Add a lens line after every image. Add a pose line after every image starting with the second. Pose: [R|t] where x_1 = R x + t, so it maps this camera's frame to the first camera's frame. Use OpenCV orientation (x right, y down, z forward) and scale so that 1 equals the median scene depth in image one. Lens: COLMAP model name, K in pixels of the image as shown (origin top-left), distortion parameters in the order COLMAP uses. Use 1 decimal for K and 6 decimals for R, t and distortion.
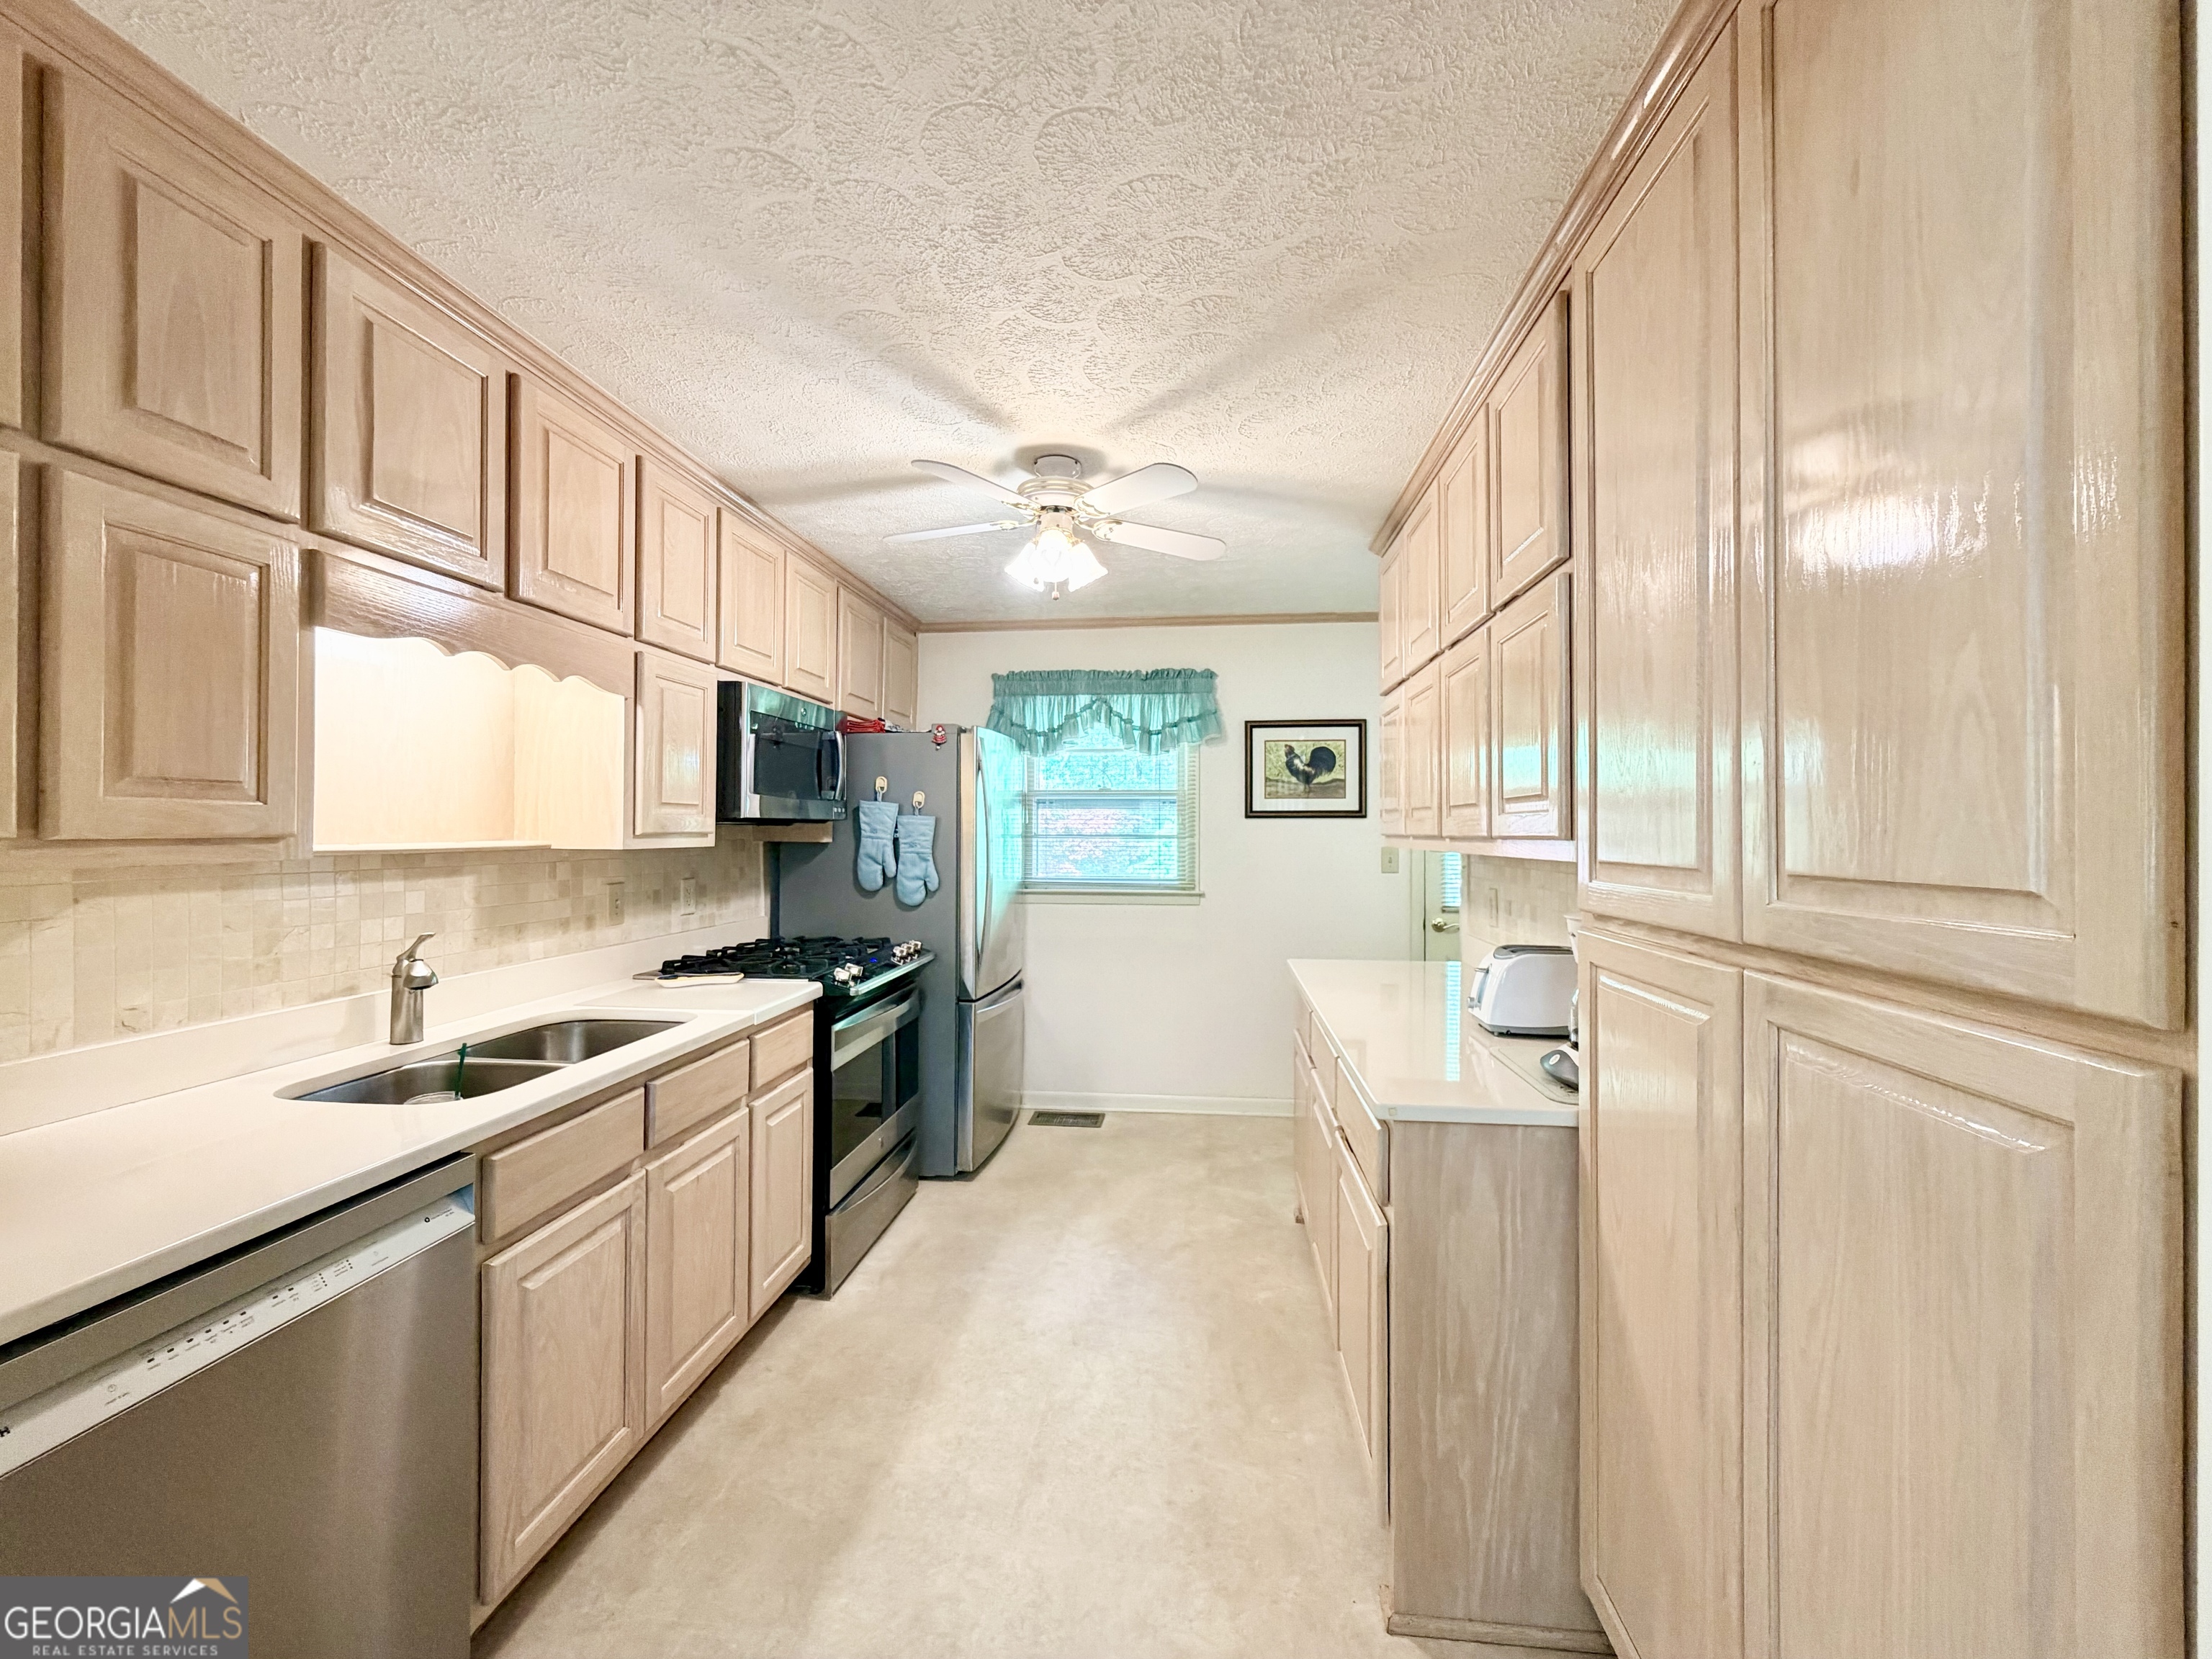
lens RADIAL K [[879.3, 0, 1114.0], [0, 879.3, 828.4], [0, 0, 1]] dist [-0.001217, -0.000404]
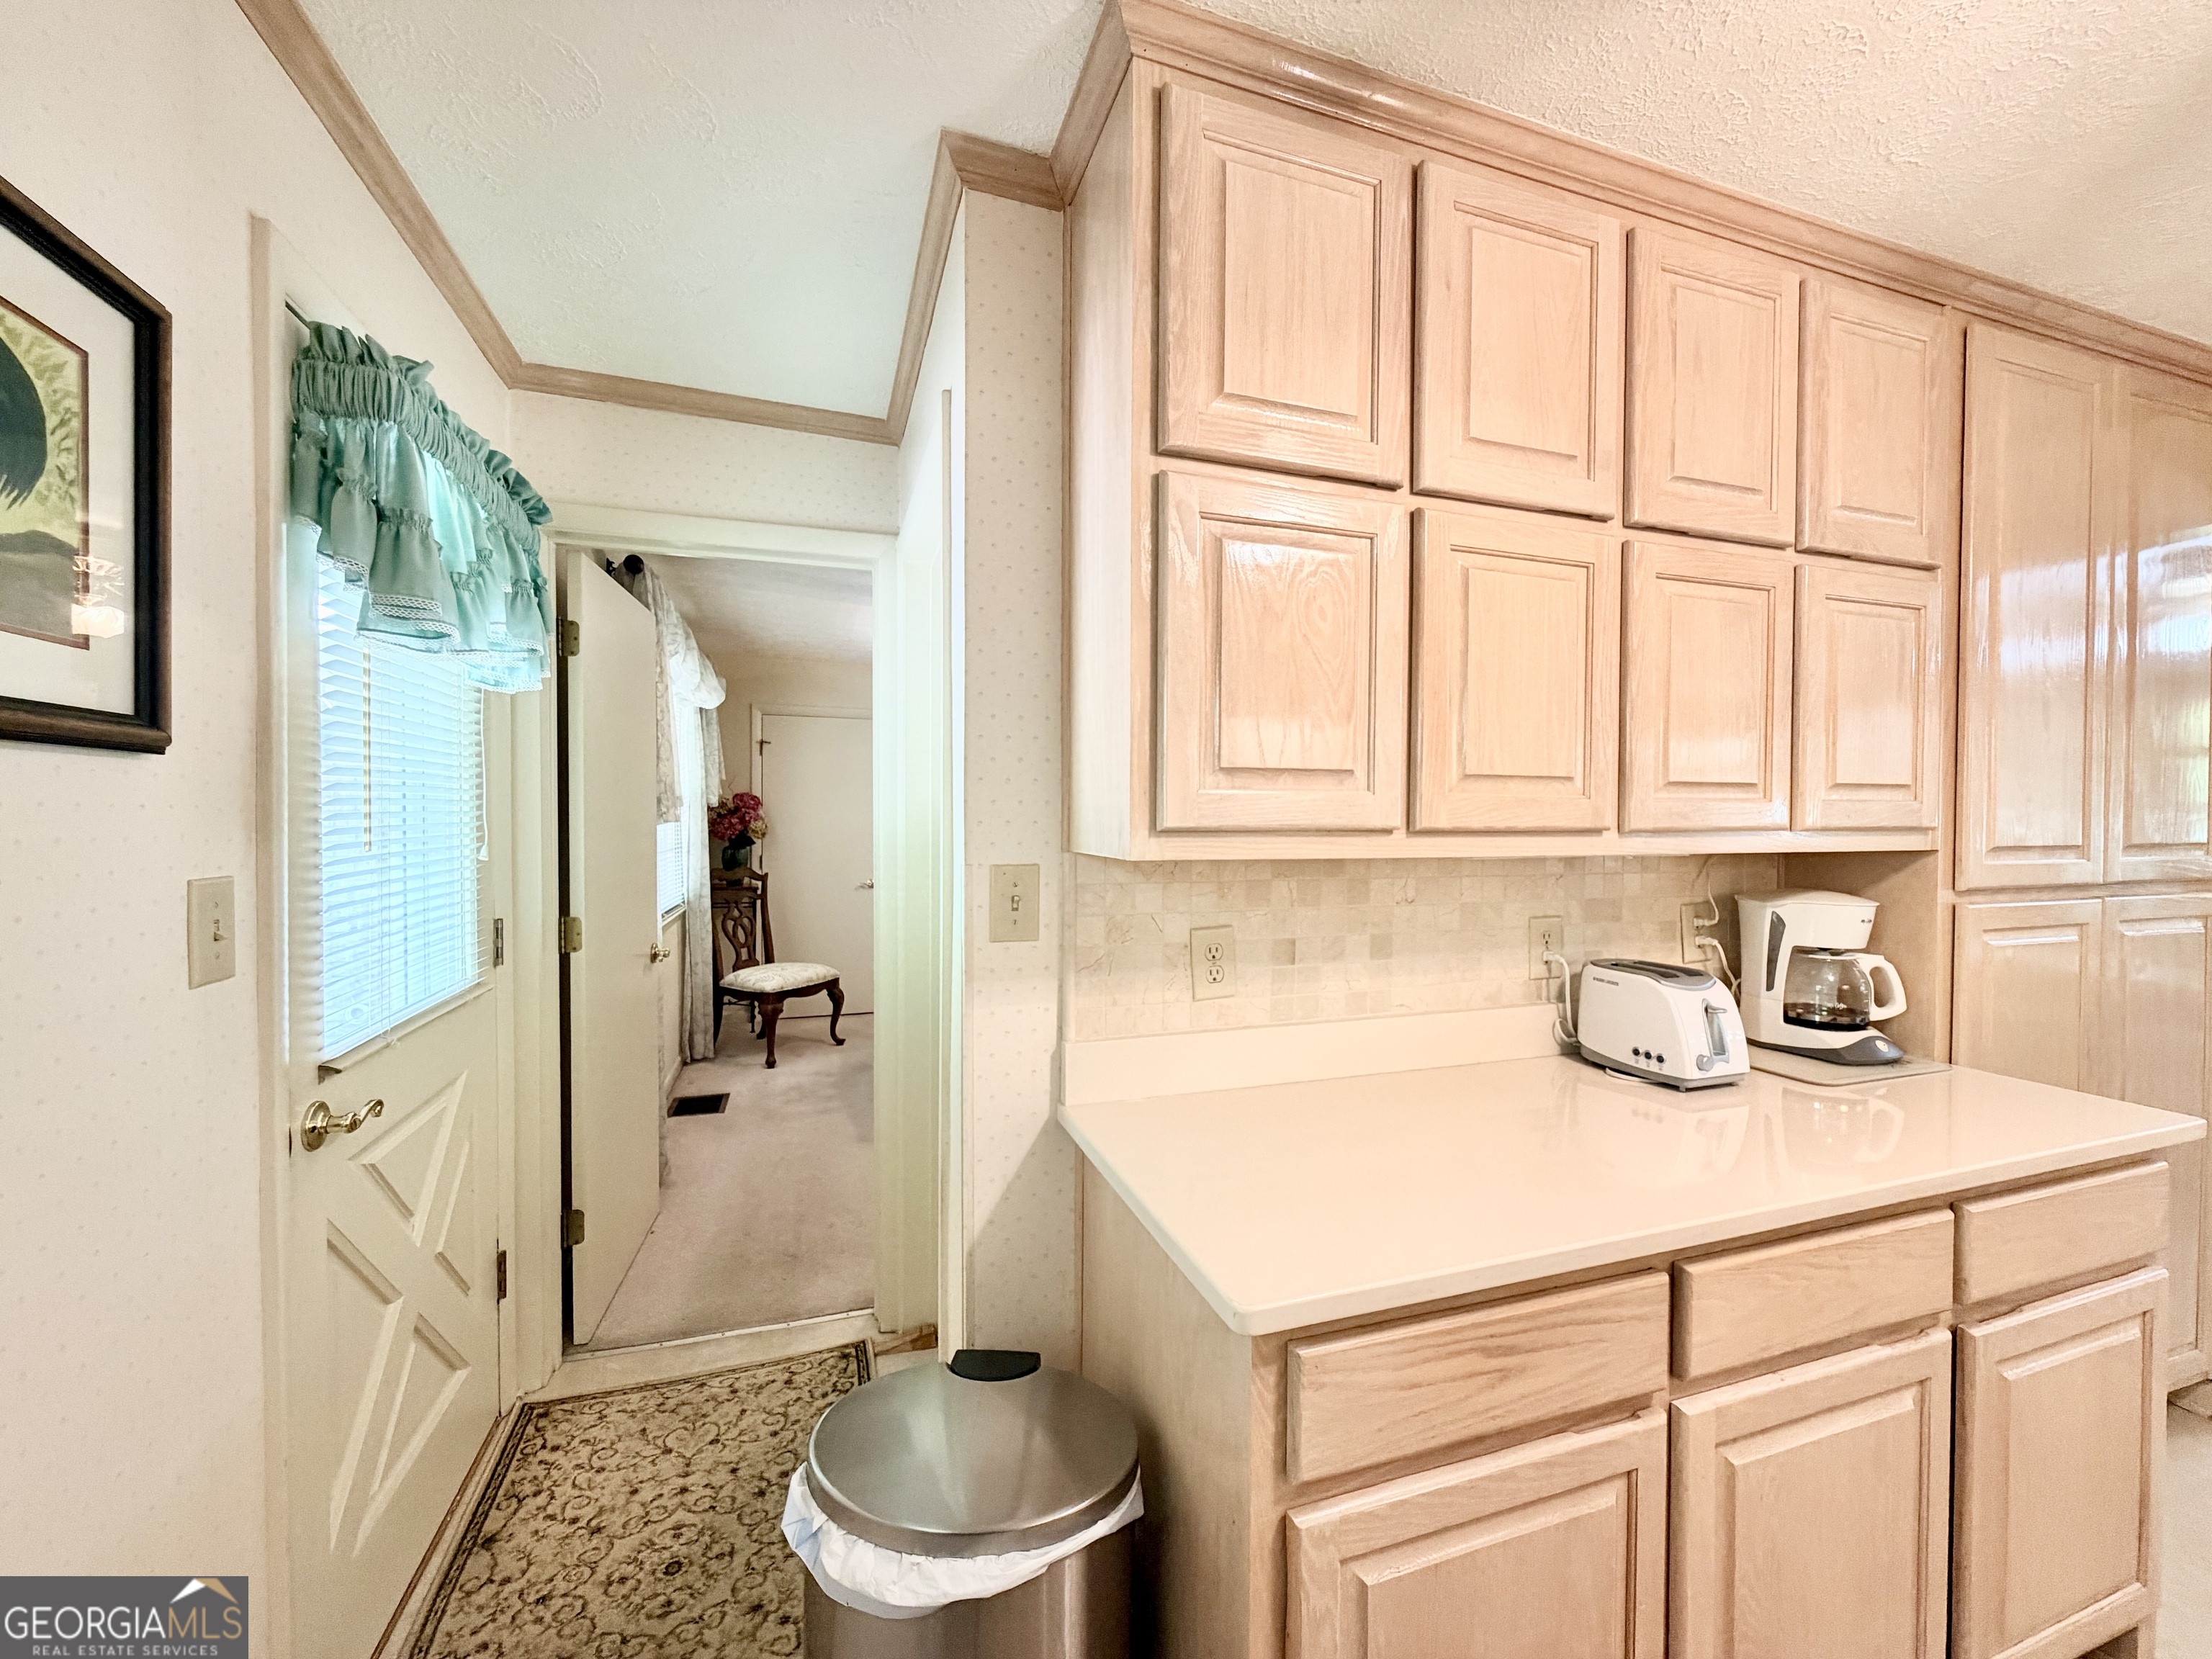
lens RADIAL K [[879.3, 0, 1114.0], [0, 879.3, 828.4], [0, 0, 1]] dist [-0.001217, -0.000404]
pose [[-0.422074, -0.014216, 0.906450, -0.018930], [-0.008202, 0.999896, 0.011862, 0.002920], [-0.906524, -0.002428, -0.422147, 1.097559]]
